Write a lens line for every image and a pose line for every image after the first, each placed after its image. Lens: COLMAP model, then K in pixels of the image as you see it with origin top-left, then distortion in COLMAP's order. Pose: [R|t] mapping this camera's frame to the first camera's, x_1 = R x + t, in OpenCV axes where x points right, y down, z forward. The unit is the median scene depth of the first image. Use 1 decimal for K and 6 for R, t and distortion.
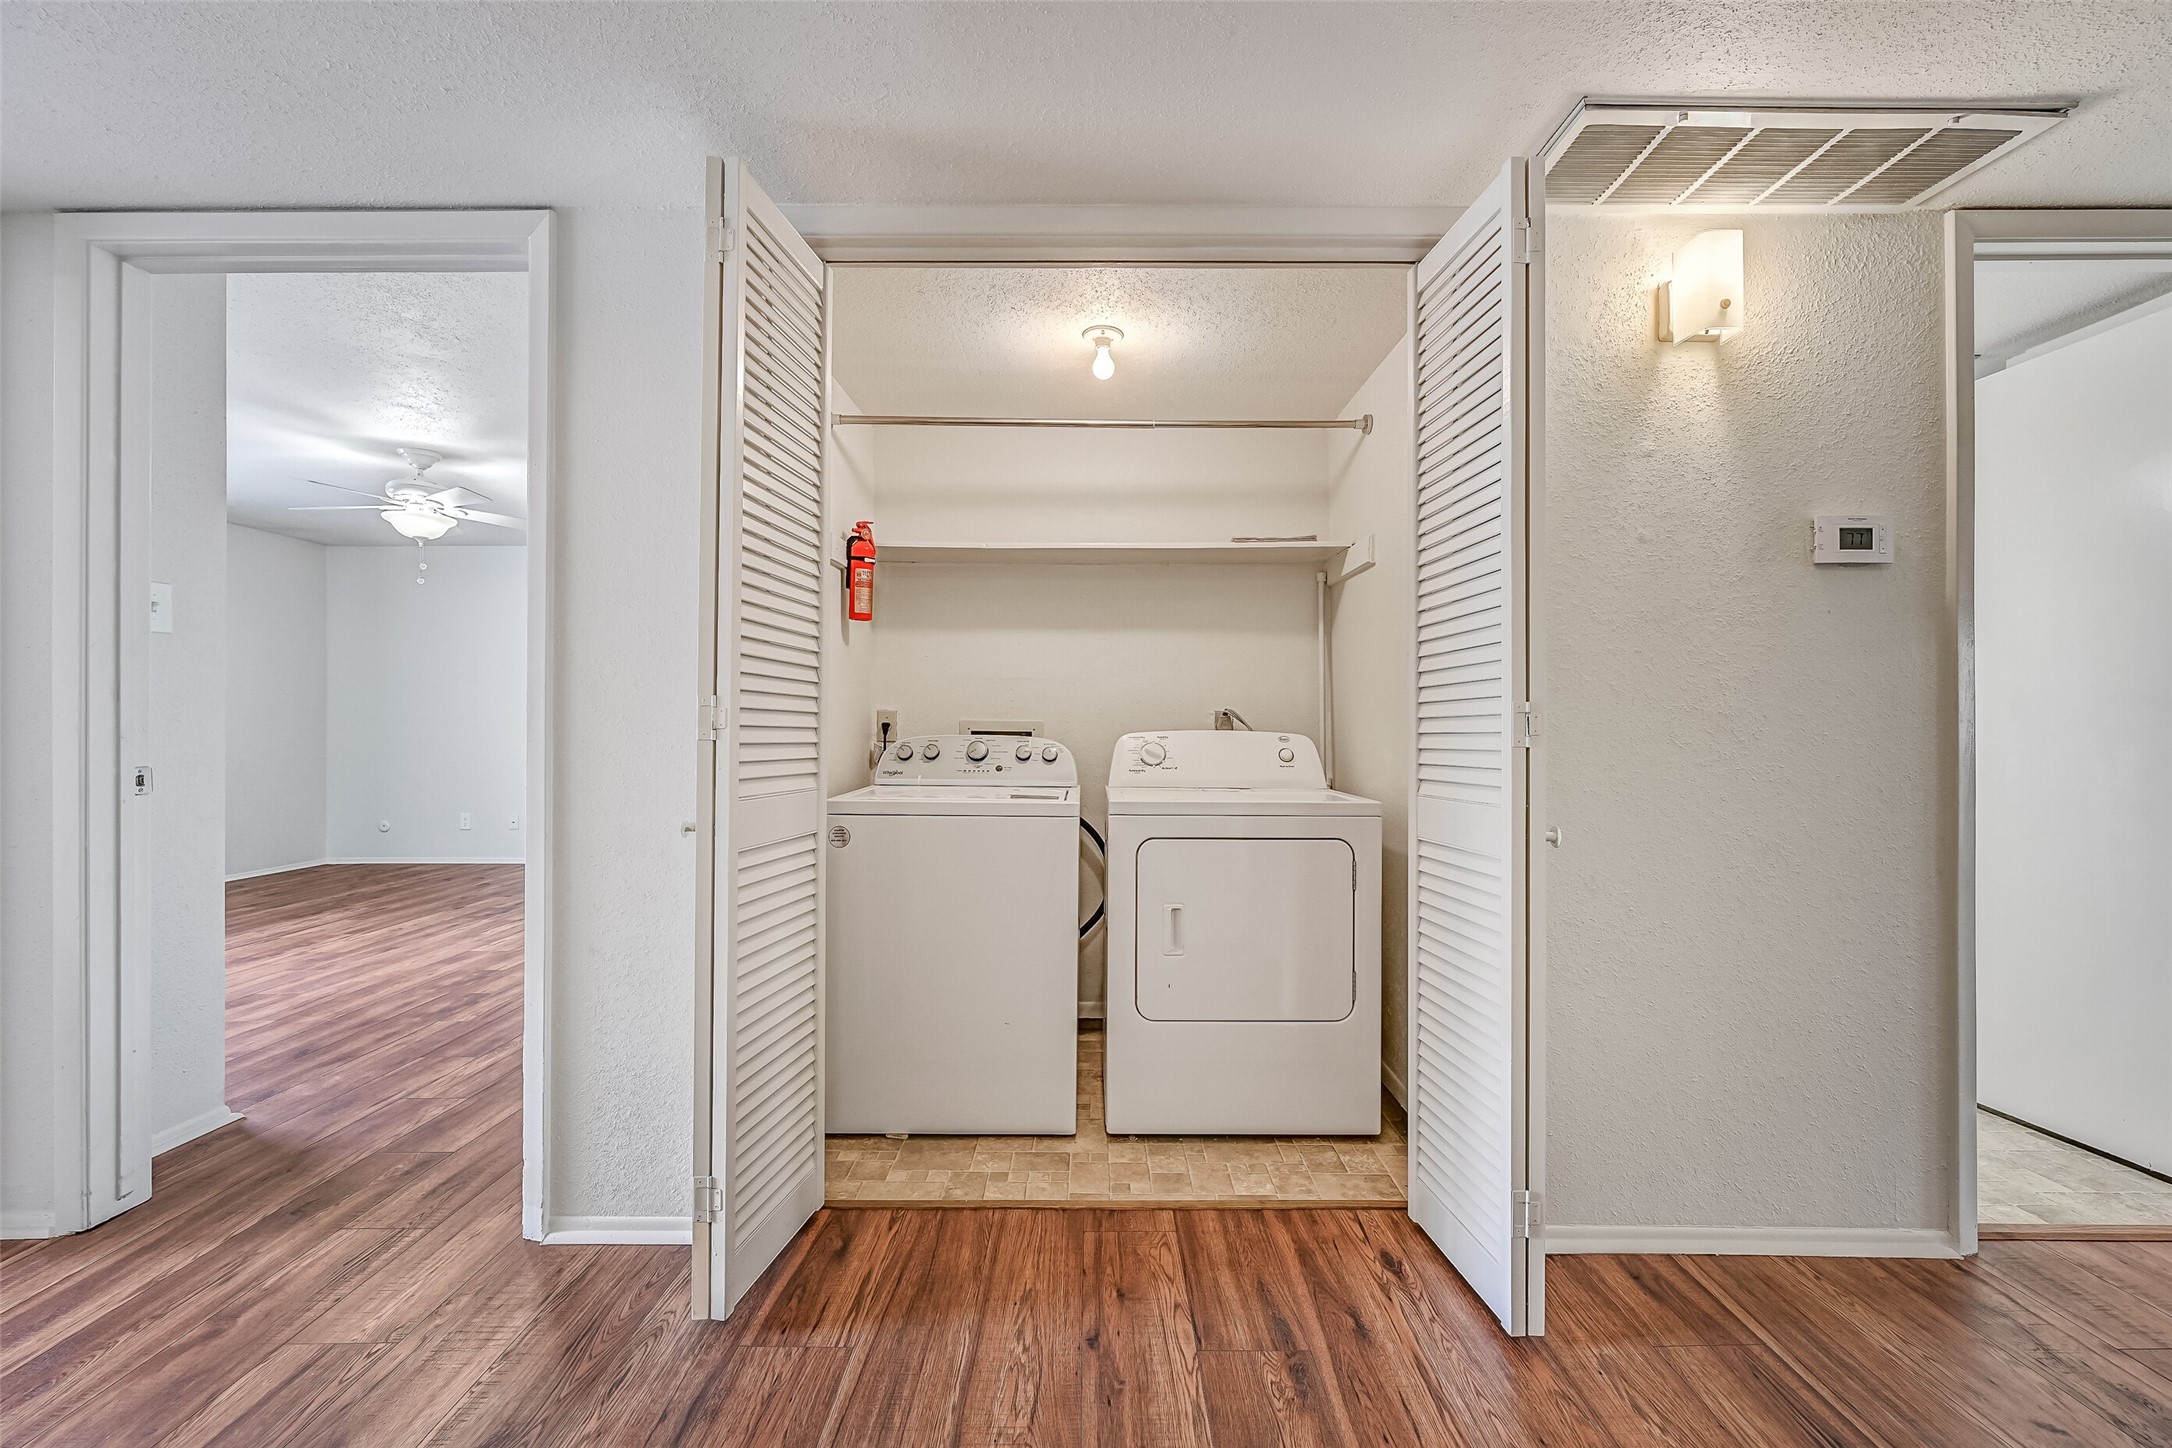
lens RADIAL K [[860.5, 0, 1099.3], [0, 860.5, 728.4], [0, 0, 1]] dist [0.000287, 0.000489]
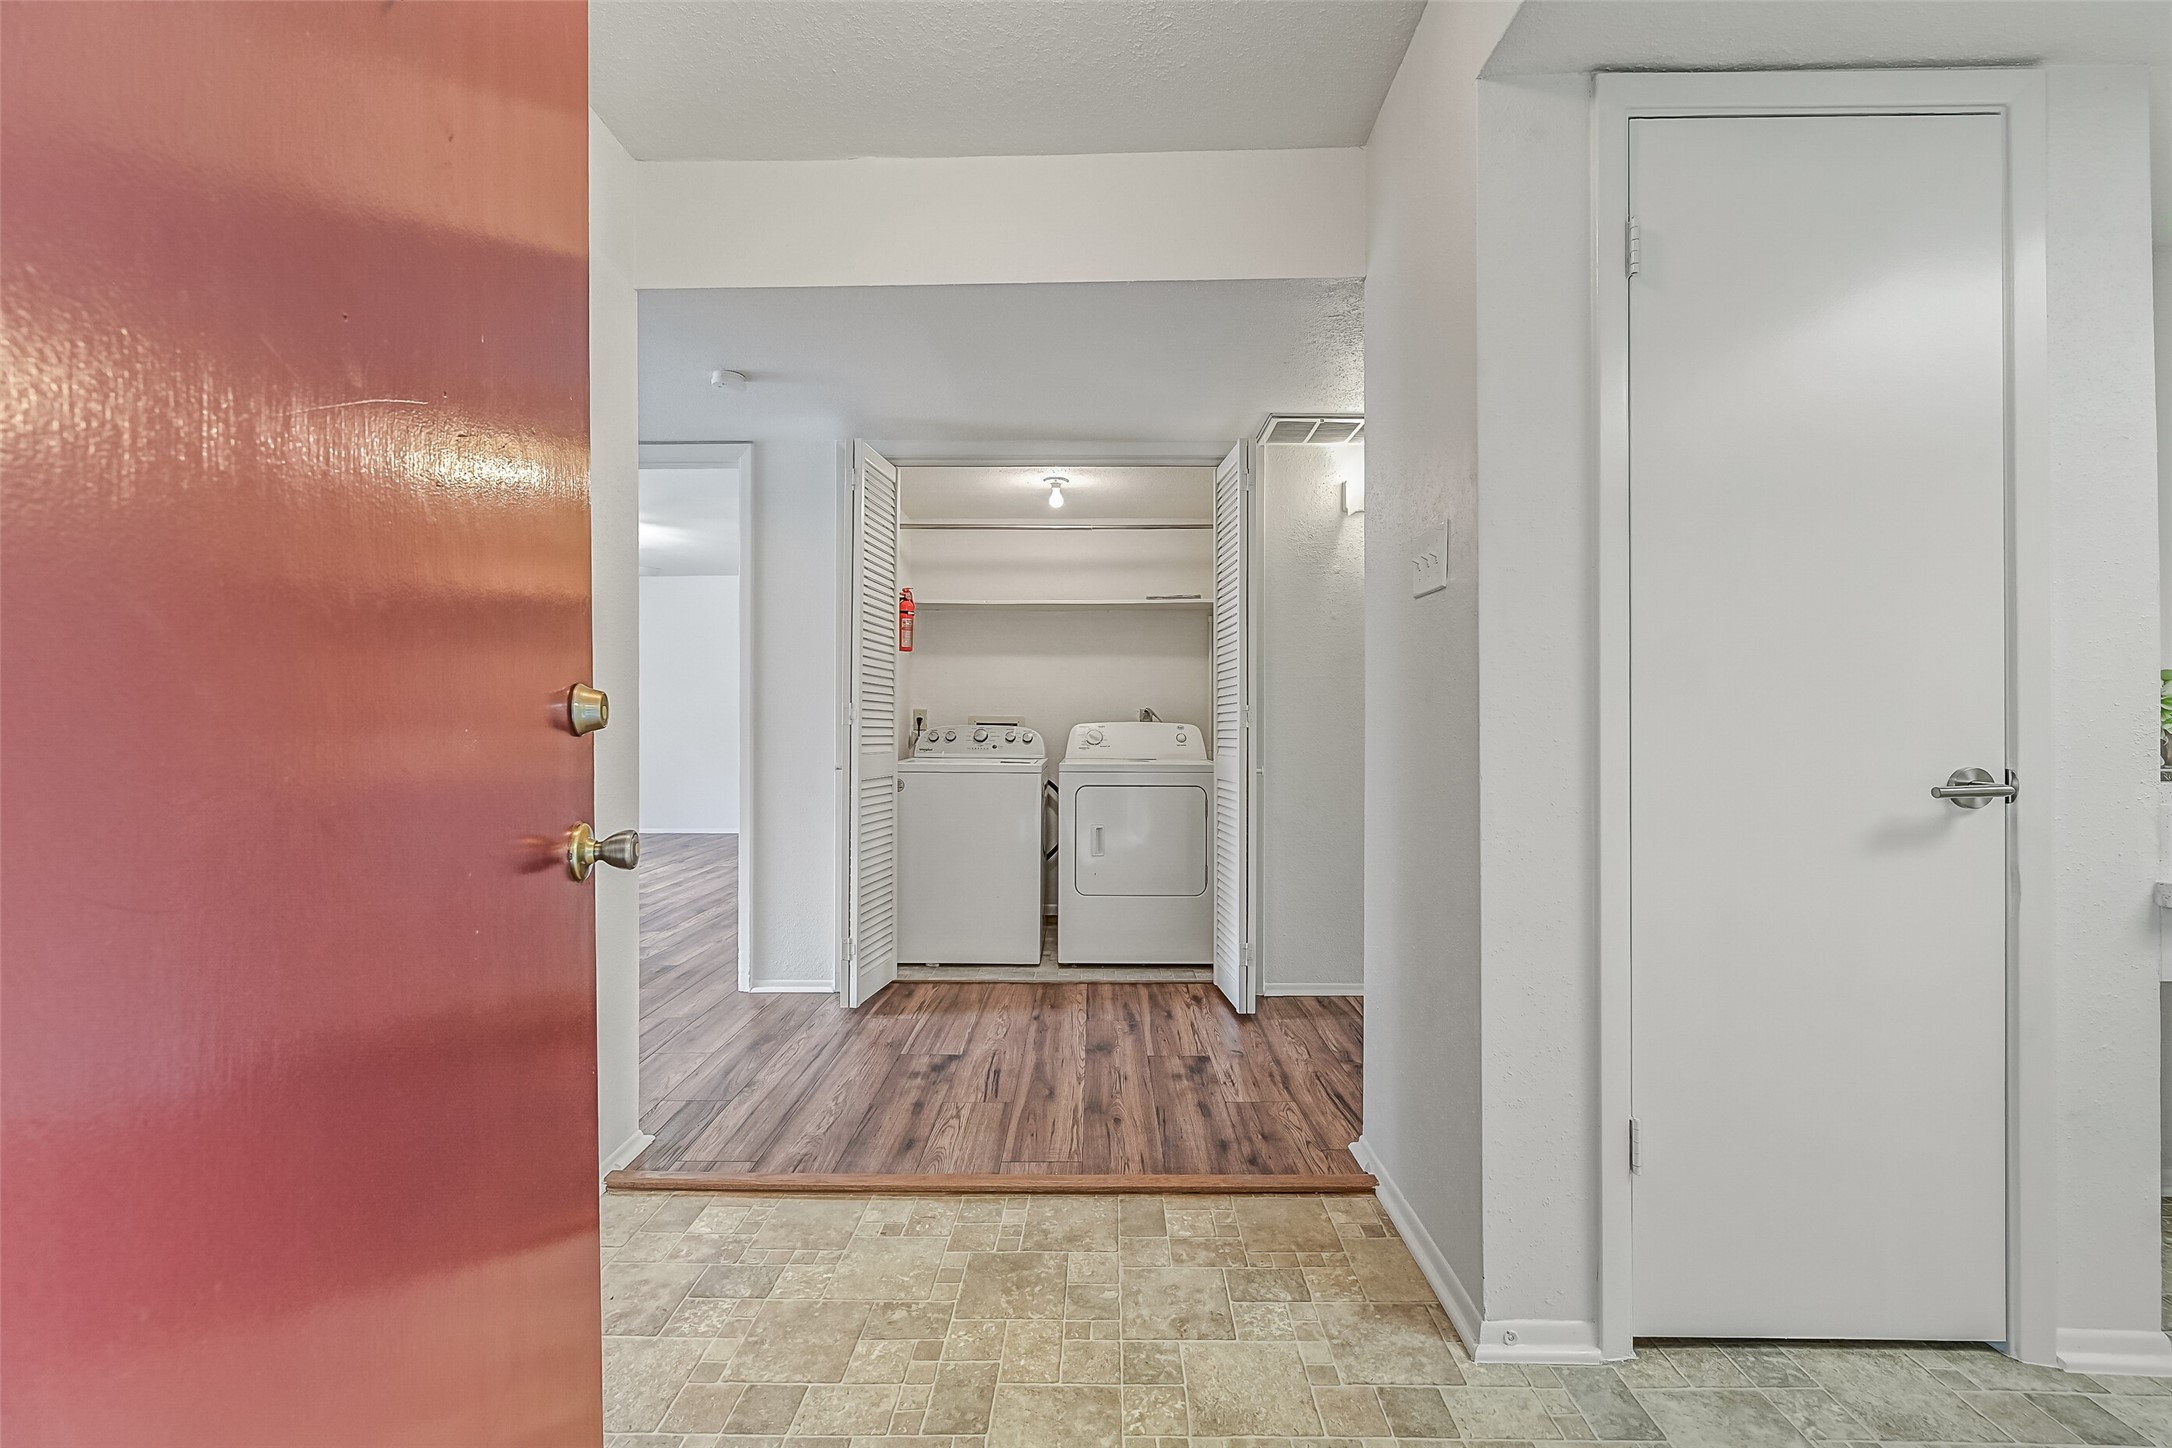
lens RADIAL K [[860.5, 0, 1099.3], [0, 860.5, 728.4], [0, 0, 1]] dist [0.000287, 0.000489]
pose [[0.999978, -0.001718, -0.006399, 0.128358], [0.001742, 0.999992, 0.003729, 0.012914], [0.006392, -0.003740, 0.999973, -0.854339]]
